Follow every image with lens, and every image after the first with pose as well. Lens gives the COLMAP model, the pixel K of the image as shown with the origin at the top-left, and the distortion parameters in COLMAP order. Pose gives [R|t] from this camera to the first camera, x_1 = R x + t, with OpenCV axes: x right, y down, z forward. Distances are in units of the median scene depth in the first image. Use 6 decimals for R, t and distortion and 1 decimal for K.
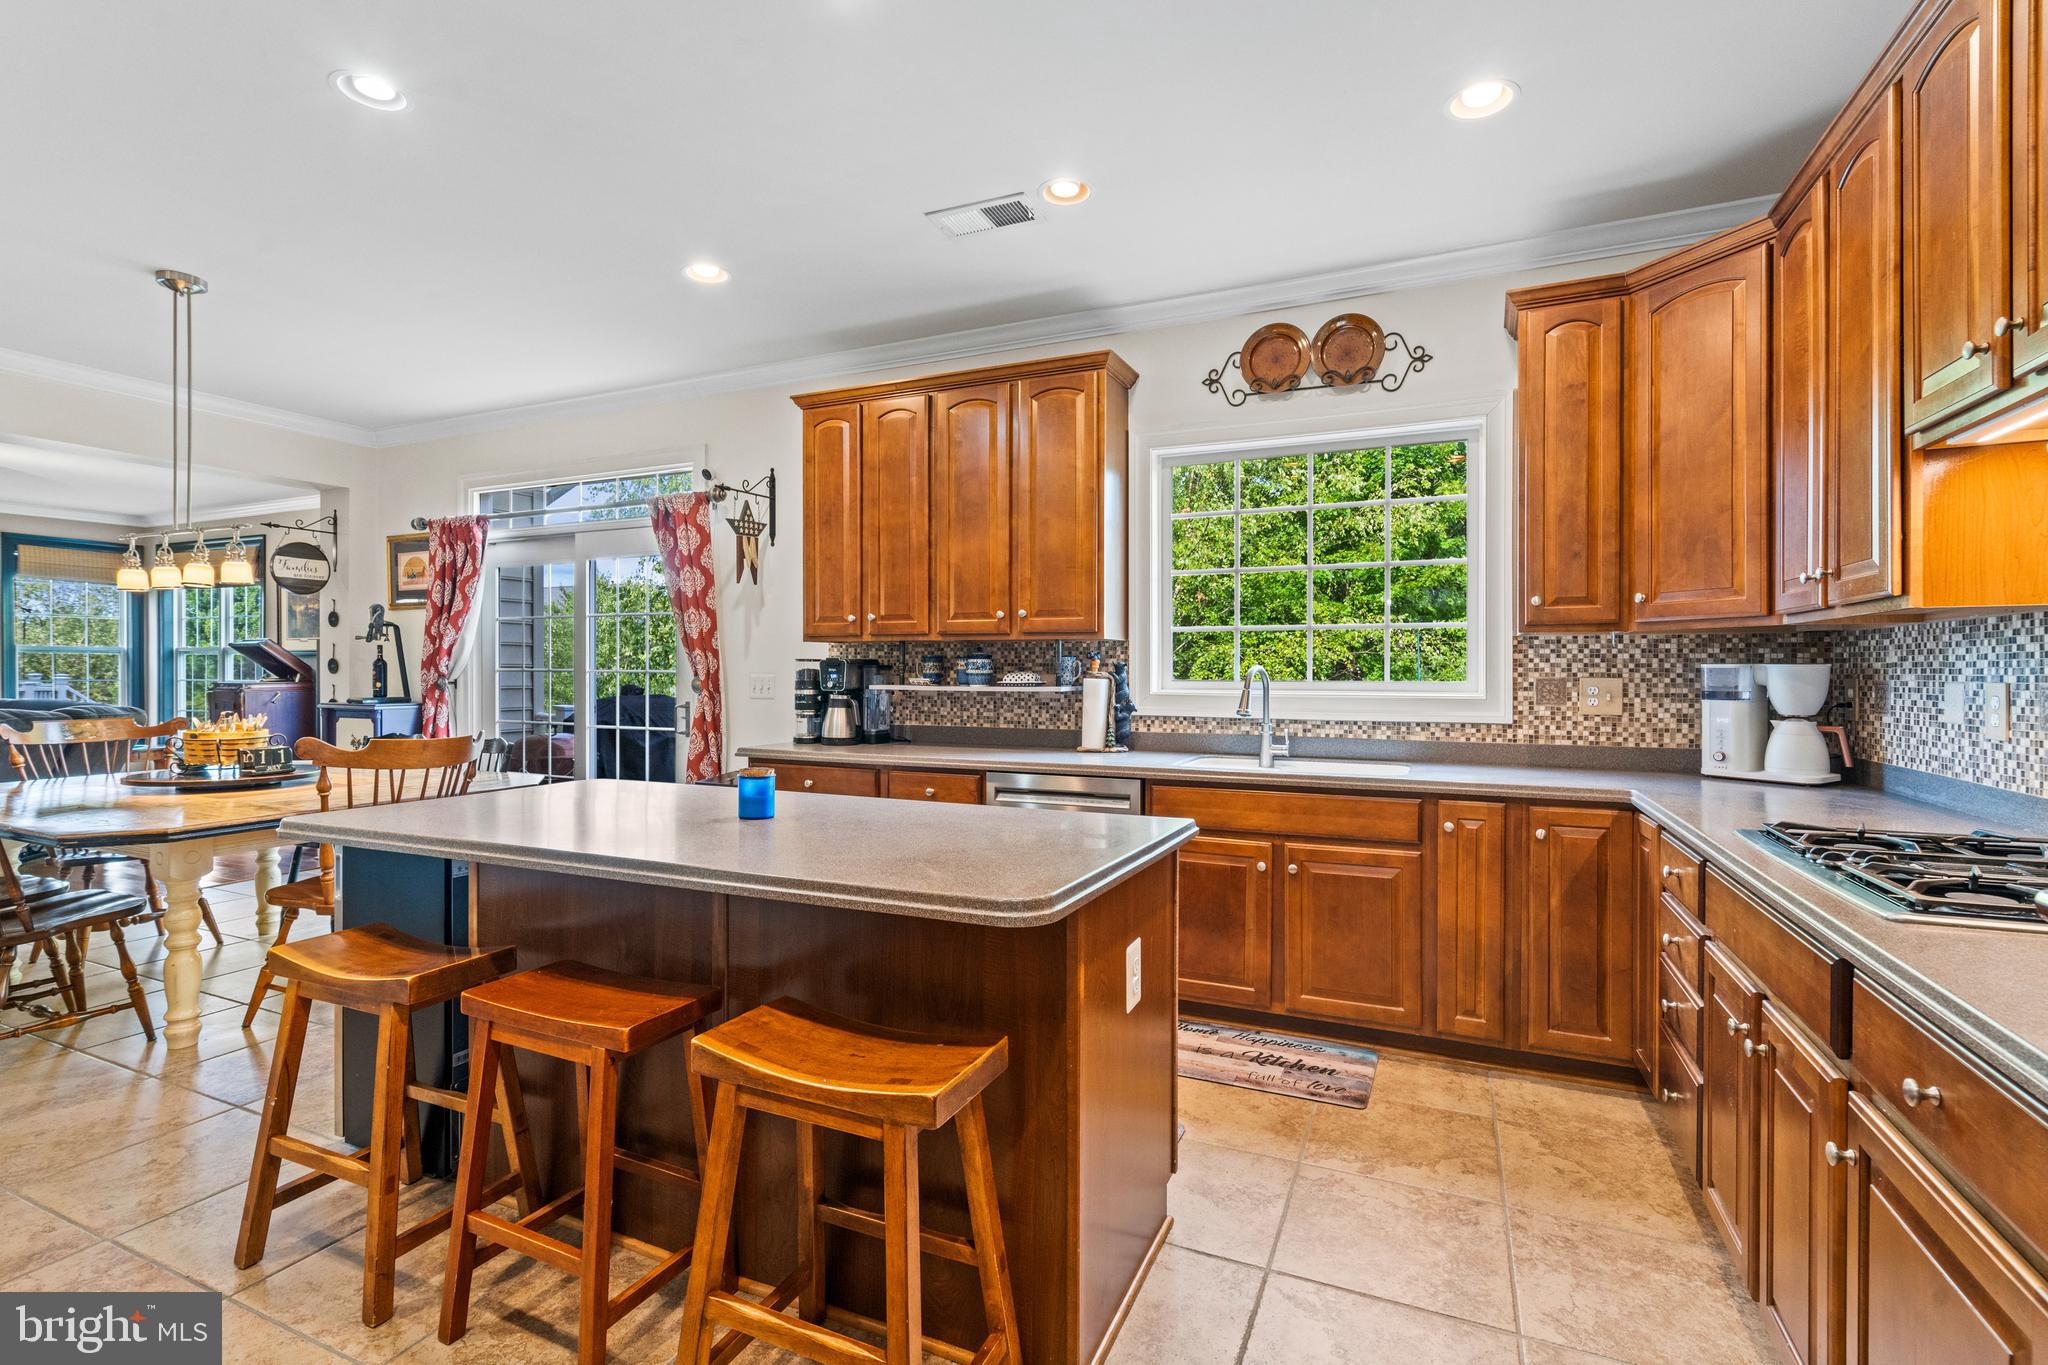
lens RADIAL K [[933.8, 0, 1035.4], [0, 933.8, 679.8], [0, 0, 1]] dist [-0.001019, 0.001046]
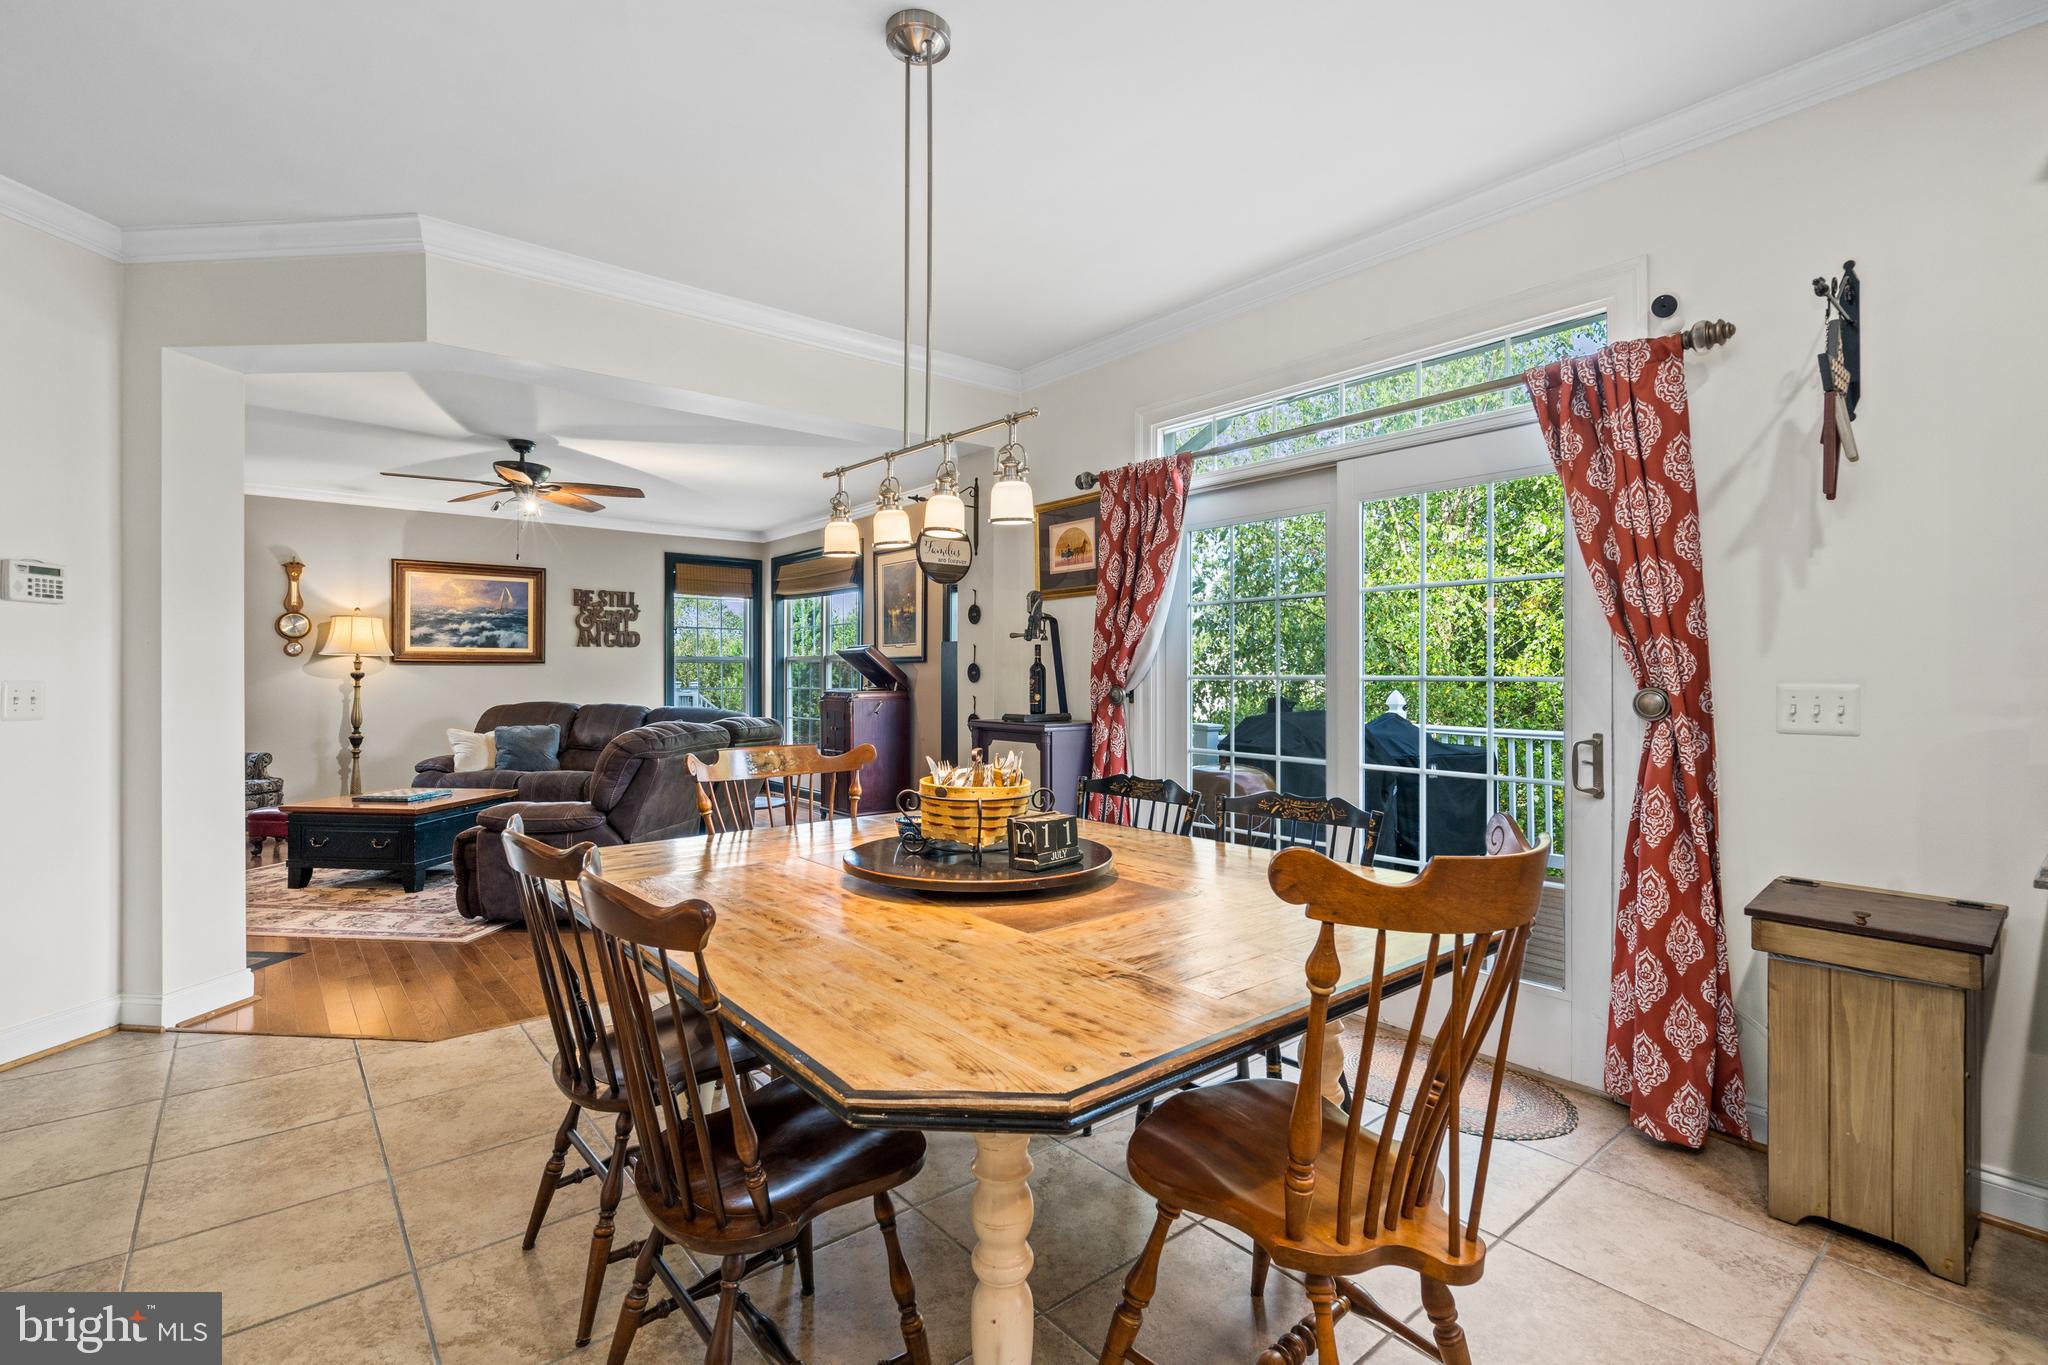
lens RADIAL K [[933.8, 0, 1035.4], [0, 933.8, 679.8], [0, 0, 1]] dist [-0.001019, 0.001046]
pose [[0.901309, -0.001272, -0.433174, -0.379825], [-0.001998, 0.999973, -0.007094, -0.003375], [0.433171, 0.007260, 0.901282, 0.319842]]
